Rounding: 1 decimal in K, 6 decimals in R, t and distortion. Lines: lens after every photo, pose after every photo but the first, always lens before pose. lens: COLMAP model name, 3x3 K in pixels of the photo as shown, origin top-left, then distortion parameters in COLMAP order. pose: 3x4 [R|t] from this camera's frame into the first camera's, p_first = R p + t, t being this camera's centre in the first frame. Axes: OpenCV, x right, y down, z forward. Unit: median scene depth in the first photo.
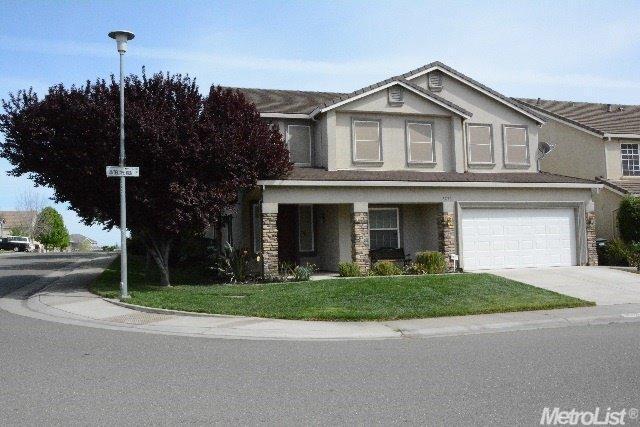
lens RADIAL K [[628.2, 0, 319.5], [0, 628.2, 215.4], [0, 0, 1]] dist [-0.027507, 0.000000]
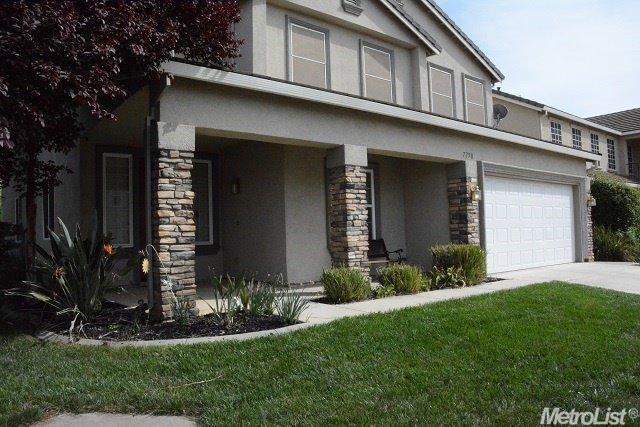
lens RADIAL K [[504.9, 0, 321.1], [0, 504.9, 213.0], [0, 0, 1]] dist [-0.104678, -0.000700]
pose [[0.916200, 0.018973, 0.400272, -0.112011], [-0.014774, 0.999799, -0.013574, 0.036475], [-0.400449, 0.006523, 0.916296, 0.626442]]
